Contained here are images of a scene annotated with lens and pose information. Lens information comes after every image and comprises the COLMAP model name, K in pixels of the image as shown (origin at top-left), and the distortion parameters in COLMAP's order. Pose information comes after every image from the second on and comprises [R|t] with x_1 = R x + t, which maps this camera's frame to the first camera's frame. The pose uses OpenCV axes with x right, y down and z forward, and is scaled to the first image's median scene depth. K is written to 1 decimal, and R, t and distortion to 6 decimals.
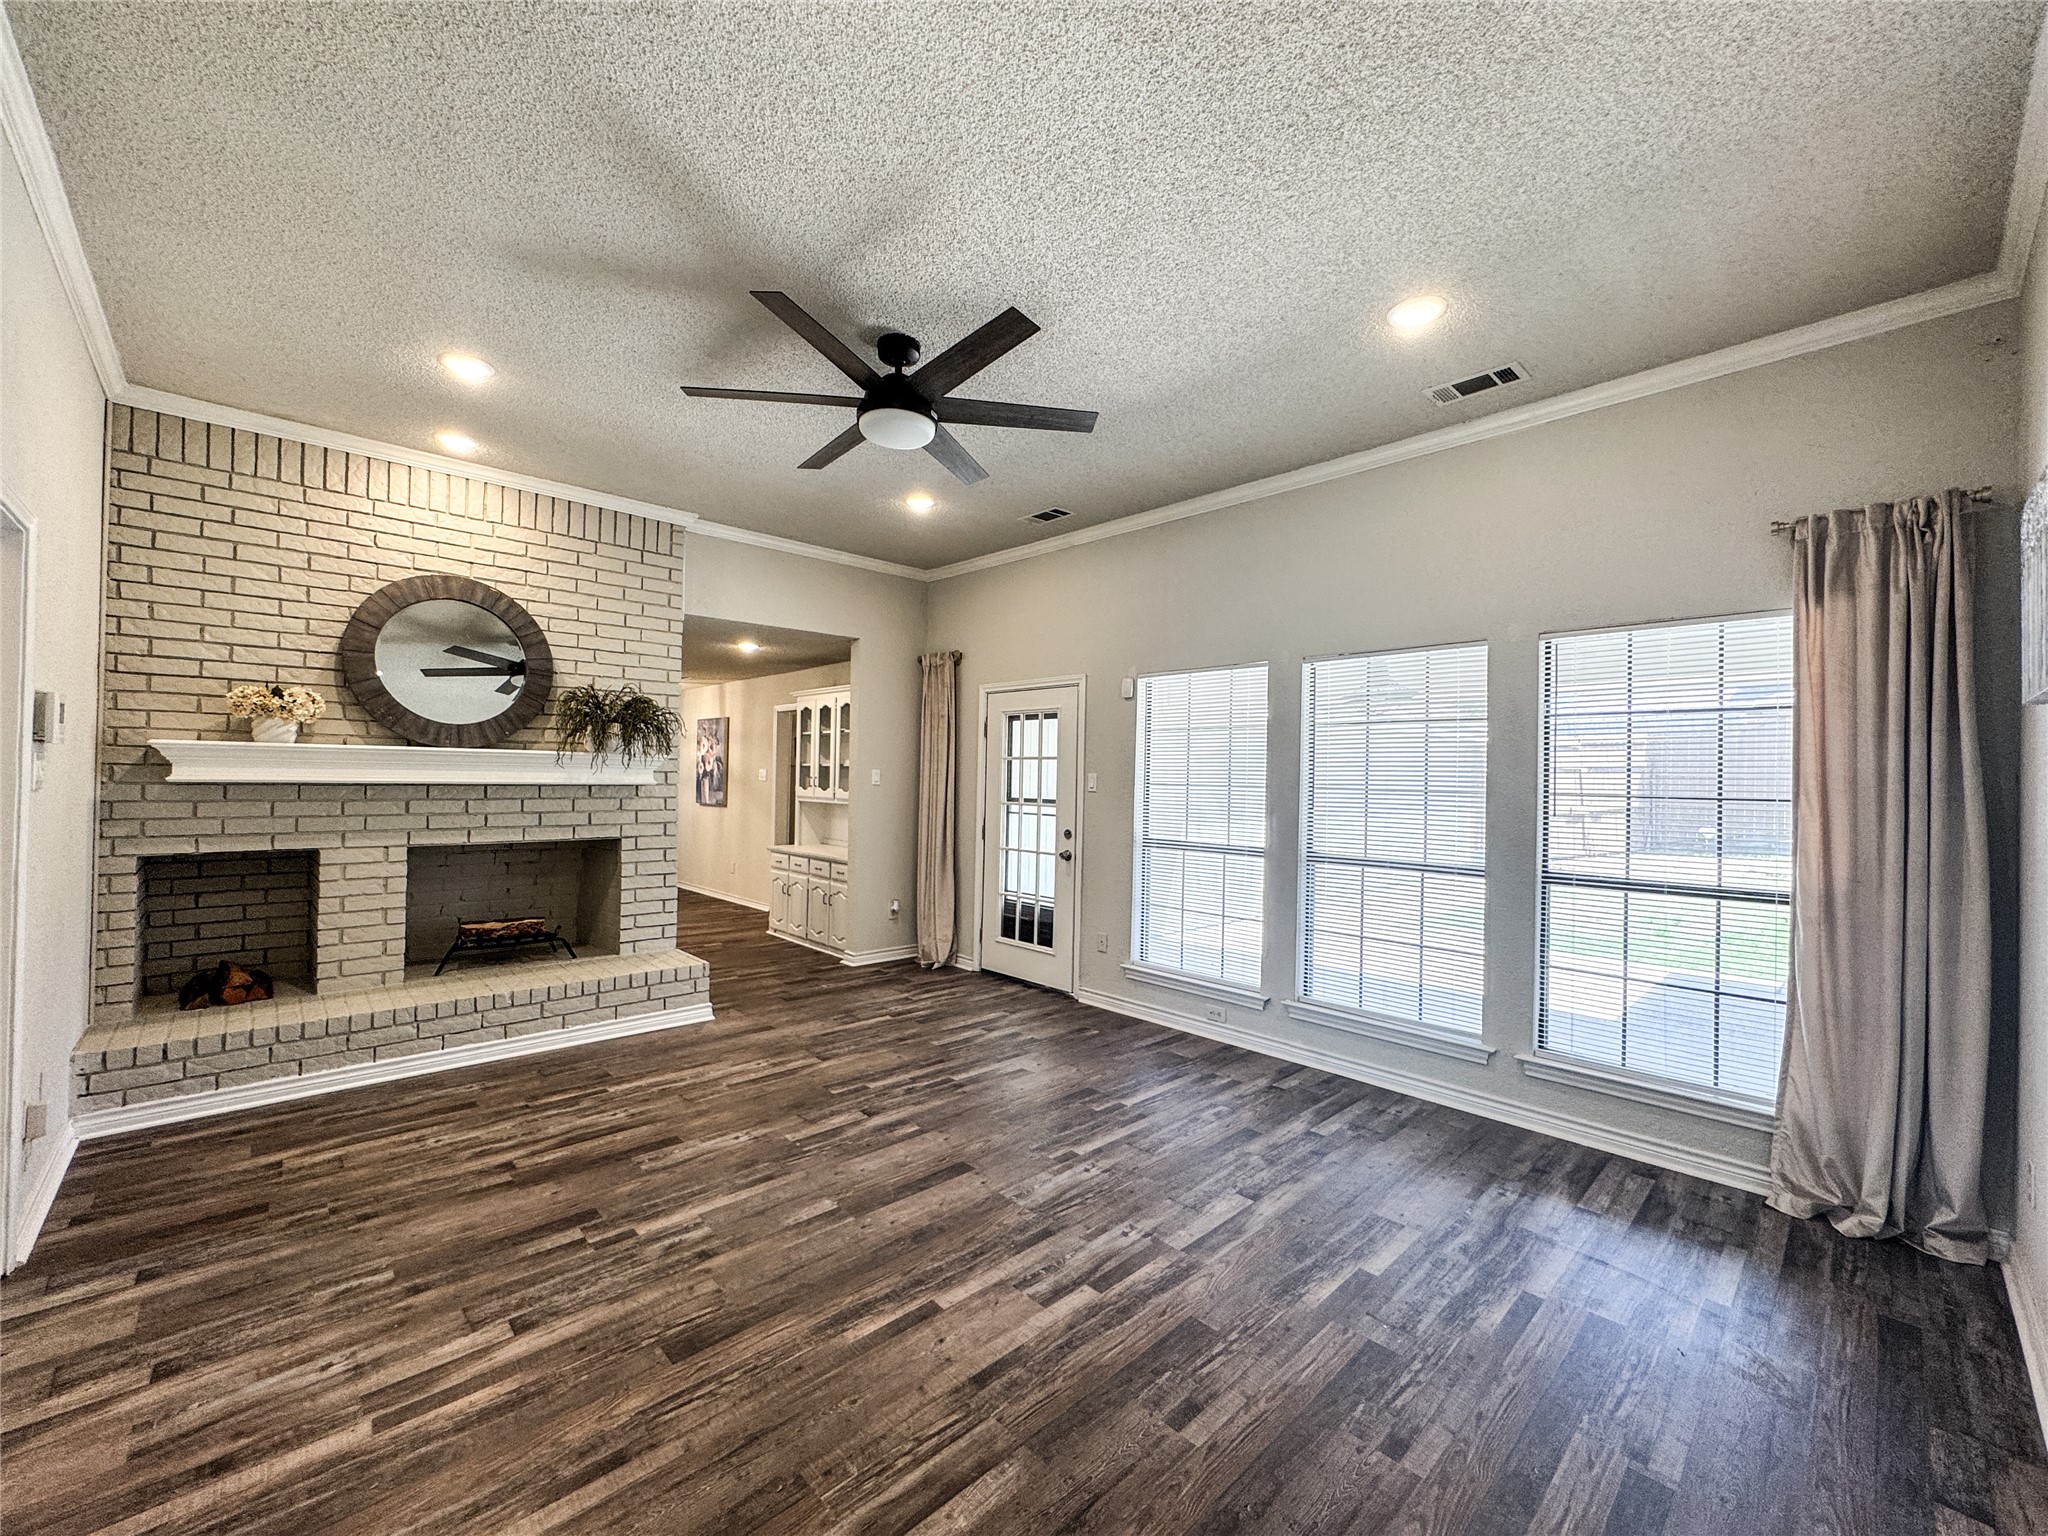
lens RADIAL K [[822.0, 0, 1027.1], [0, 822.0, 768.1], [0, 0, 1]] dist [-0.003383, 0.000125]
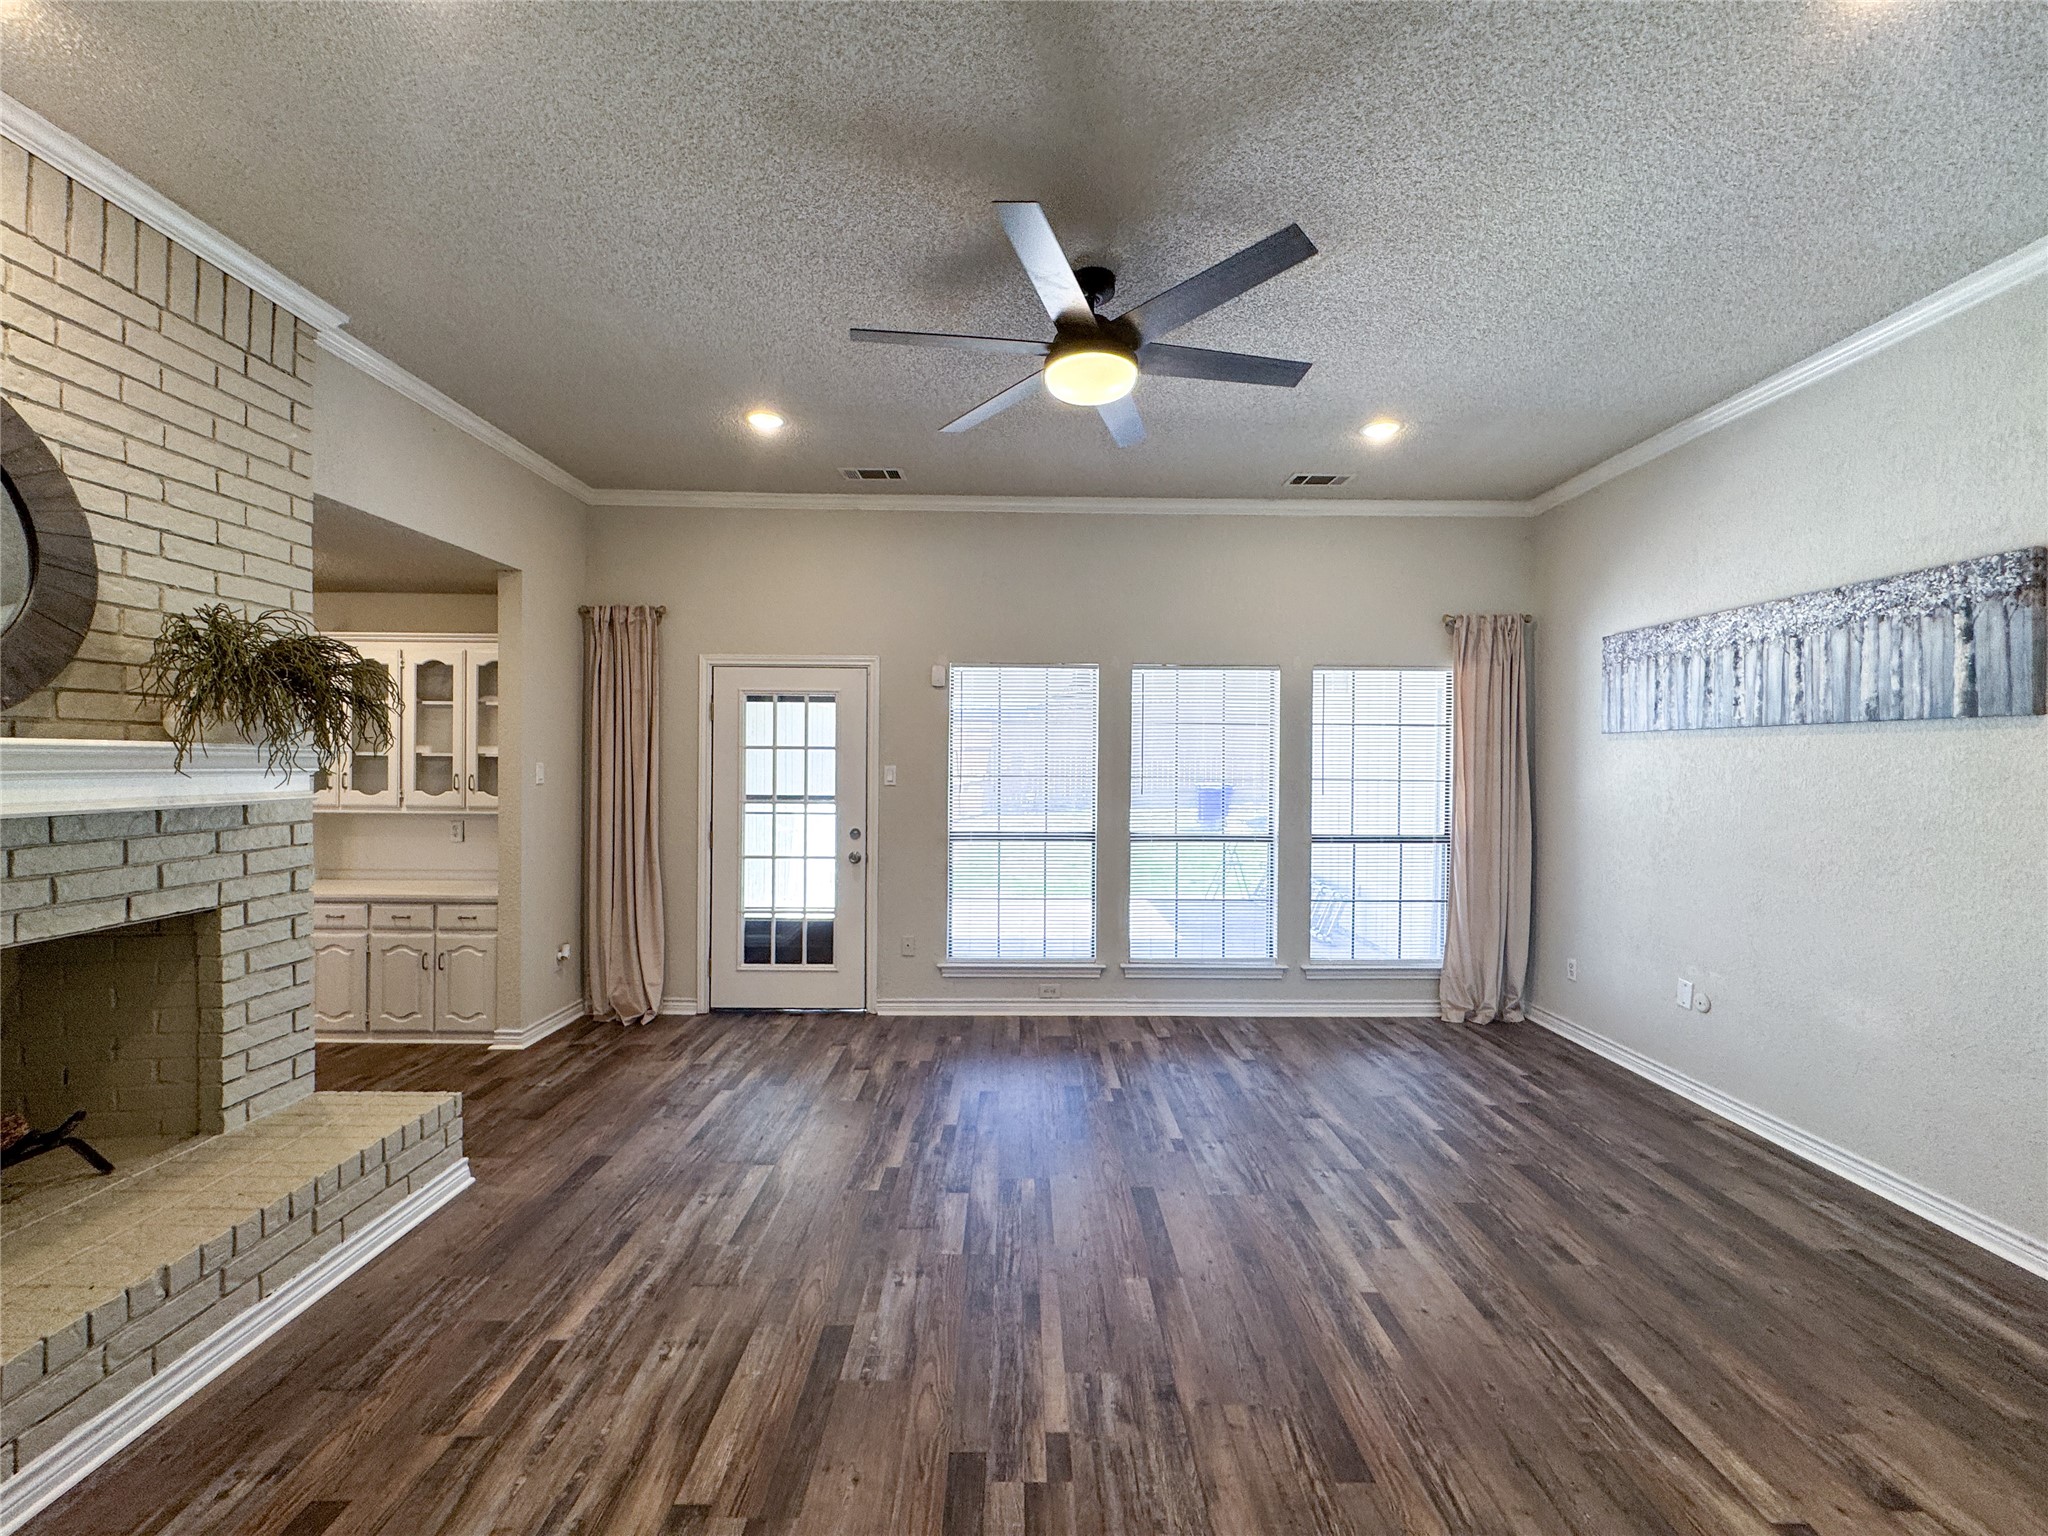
lens RADIAL K [[822.0, 0, 1027.1], [0, 822.0, 768.1], [0, 0, 1]] dist [-0.003383, 0.000125]
pose [[0.679218, -0.017778, 0.733722, -0.640045], [-0.004183, 0.999597, 0.028093, -0.022546], [-0.733925, -0.022150, 0.678869, 0.345434]]
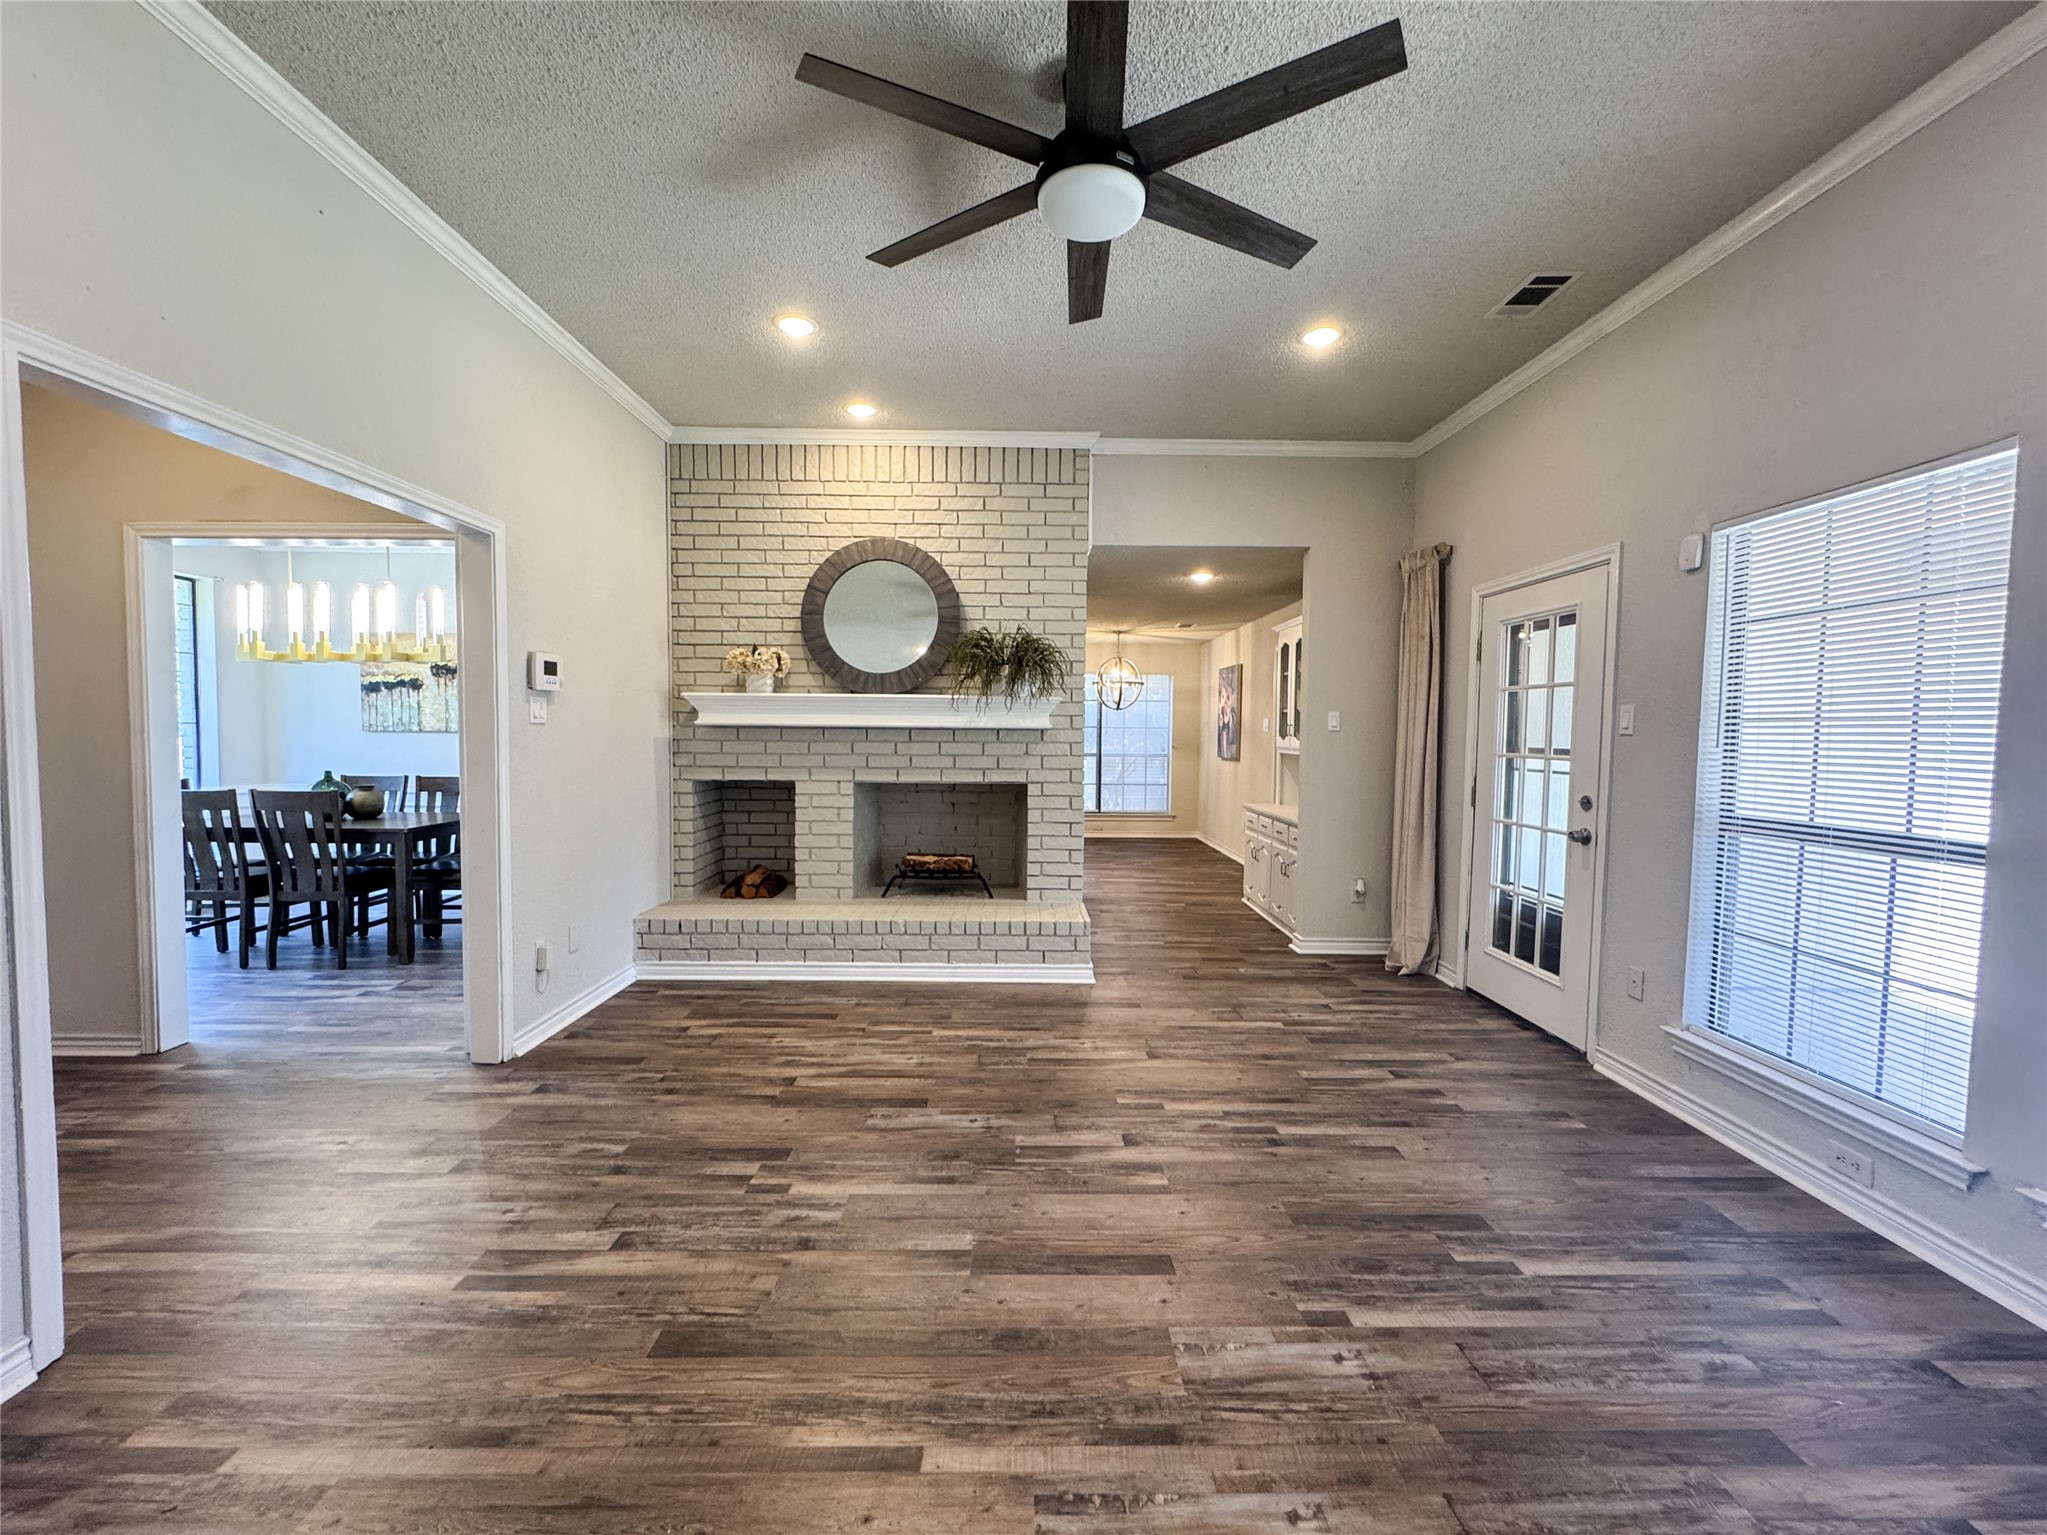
lens RADIAL K [[839.5, 0, 1023.5], [0, 839.5, 767.5], [0, 0, 1]] dist [-0.003223, 0.000140]
pose [[0.733759, 0.020934, -0.679088, 0.226780], [0.008960, 0.999140, 0.040482, 0.031086], [0.679351, -0.035788, 0.732940, 0.315113]]
